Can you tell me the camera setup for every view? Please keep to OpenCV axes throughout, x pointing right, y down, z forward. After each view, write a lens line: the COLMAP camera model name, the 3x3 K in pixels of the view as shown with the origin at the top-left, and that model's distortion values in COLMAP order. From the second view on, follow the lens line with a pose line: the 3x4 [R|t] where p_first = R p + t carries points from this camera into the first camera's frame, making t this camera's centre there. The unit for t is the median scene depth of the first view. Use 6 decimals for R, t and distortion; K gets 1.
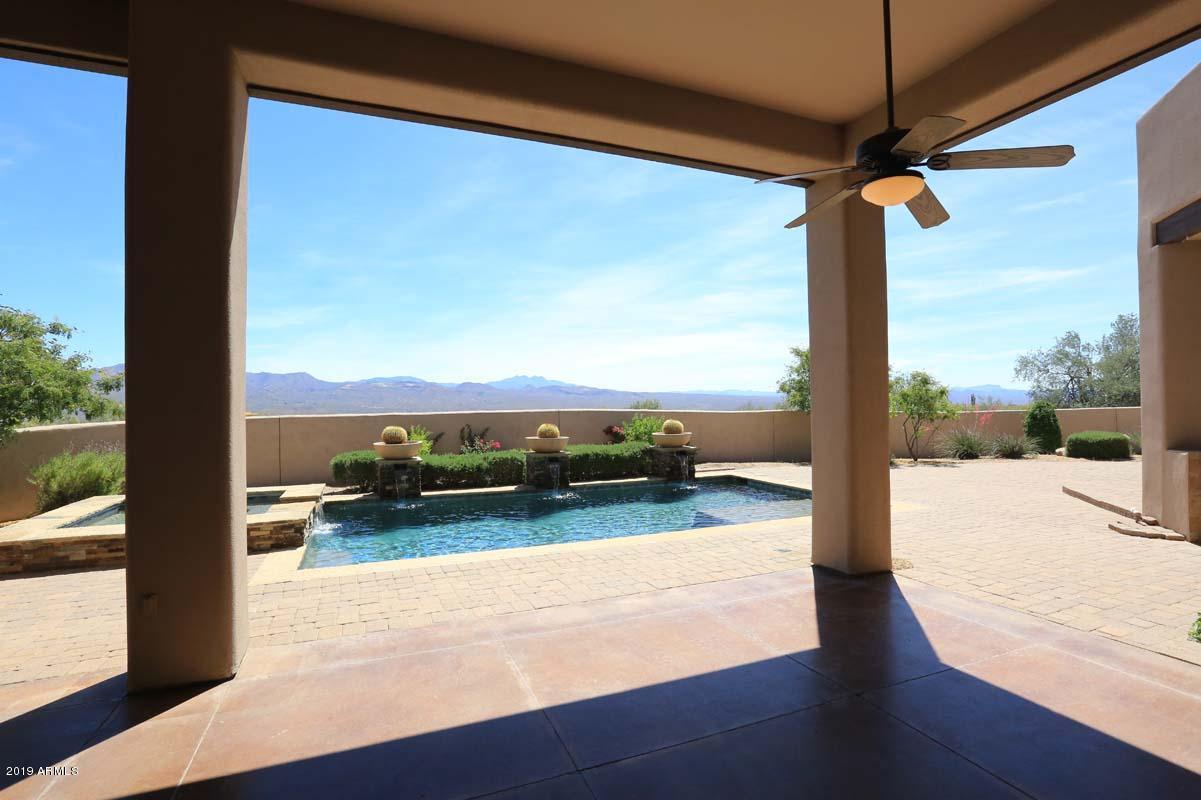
lens RADIAL K [[580.8, 0, 605.1], [0, 580.8, 404.9], [0, 0, 1]] dist [-0.029008, 0.008959]
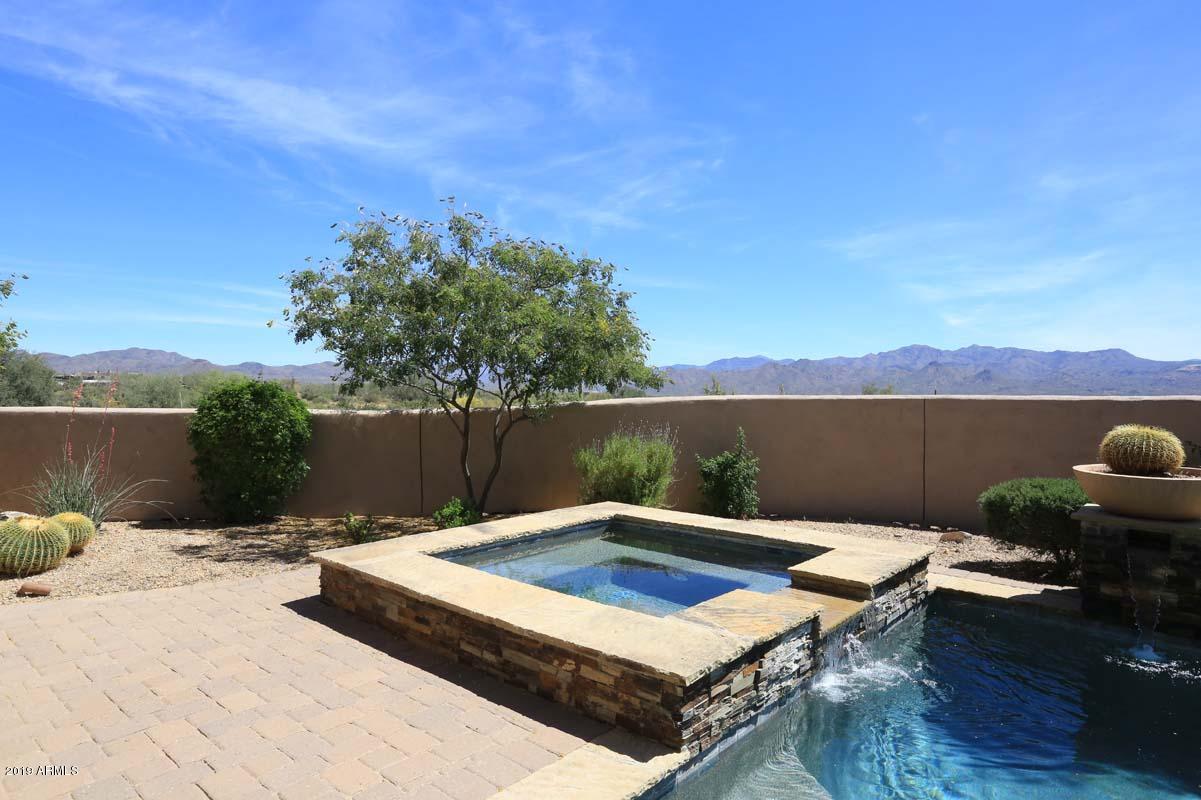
lens RADIAL K [[703.2, 0, 587.0], [0, 703.2, 390.0], [0, 0, 1]] dist [0.000101, 0.002289]
pose [[0.429820, 0.014604, -0.902797, -0.109383], [-0.016560, 0.999829, 0.008289, 0.015679], [0.902763, 0.011388, 0.429988, 0.492751]]
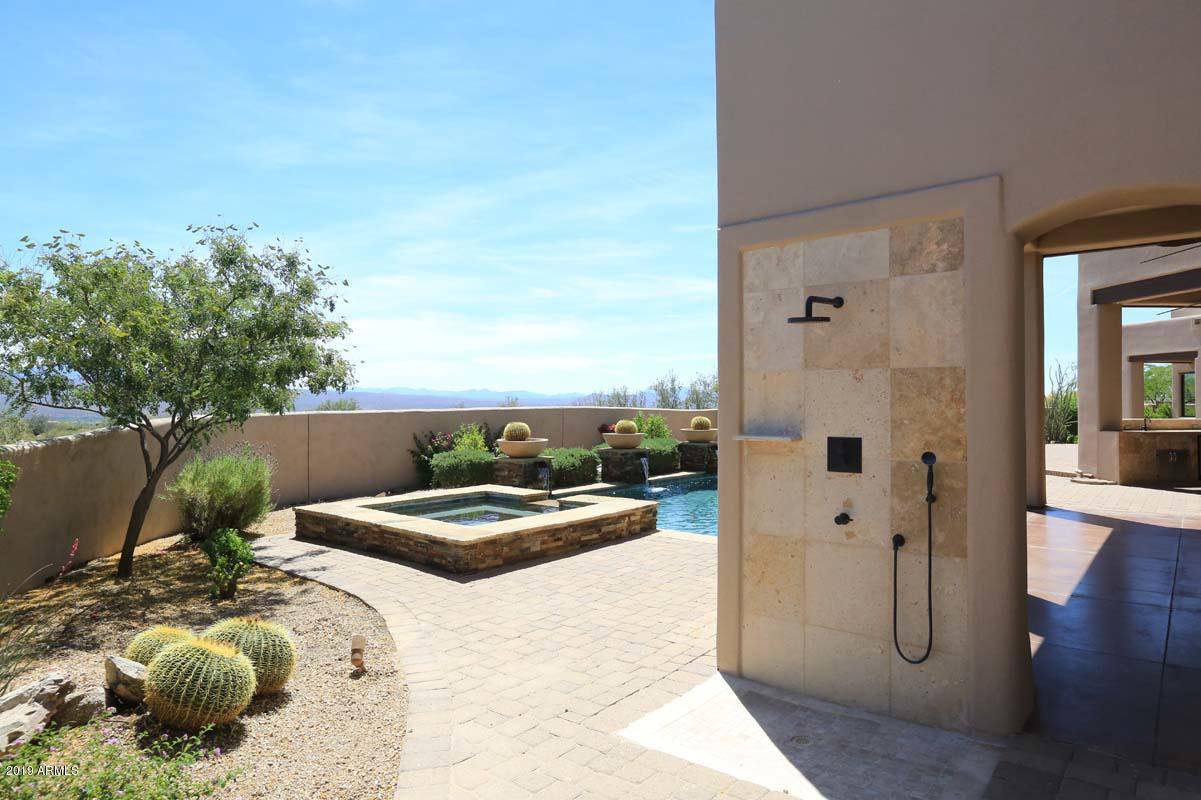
lens RADIAL K [[710.8, 0, 590.4], [0, 710.8, 400.6], [0, 0, 1]] dist [-0.019696, 0.000113]
pose [[0.890217, 0.009577, 0.455436, -0.798073], [-0.005779, 0.999936, -0.009732, 0.012556], [-0.455500, 0.006031, 0.890216, -0.081988]]
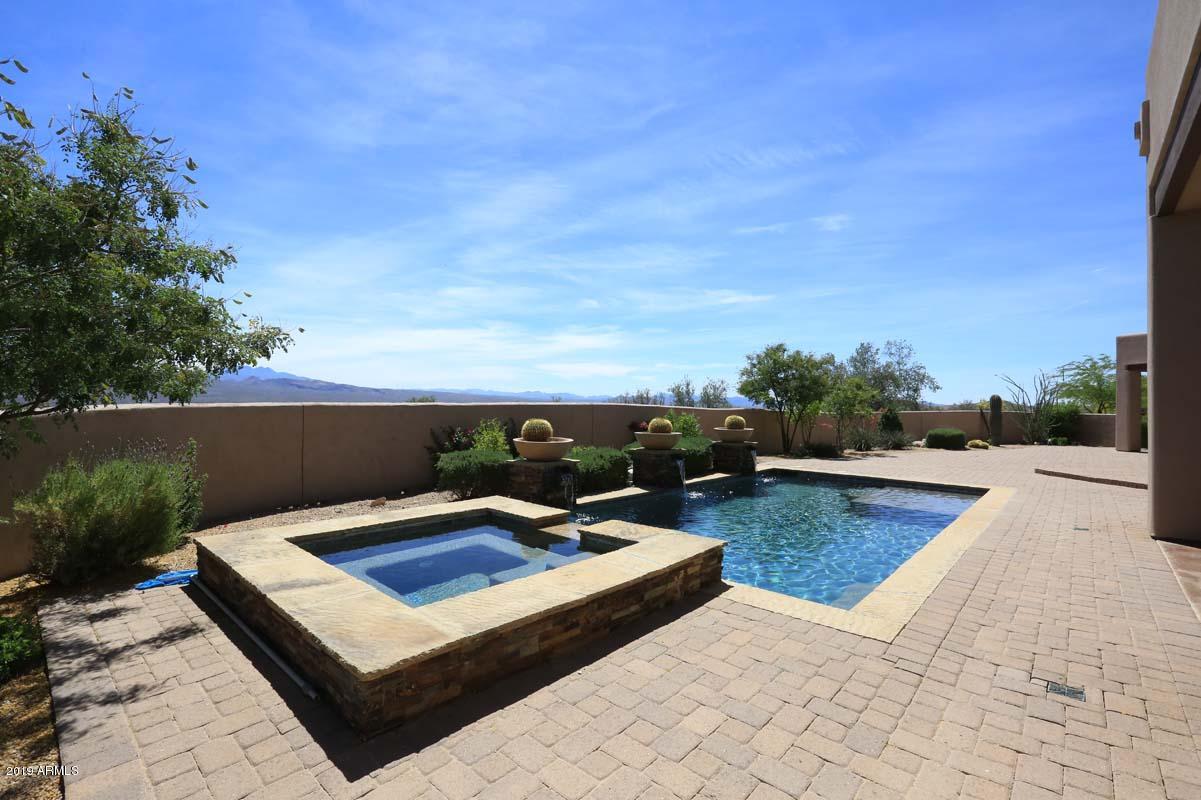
lens RADIAL K [[548.6, 0, 598.0], [0, 548.6, 396.1], [0, 0, 1]] dist [-0.028371, 0.005284]
pose [[0.905445, 0.027084, 0.423599, -0.621911], [-0.021437, 0.999606, -0.018092, 0.017412], [-0.423922, 0.007301, 0.905669, 0.280409]]
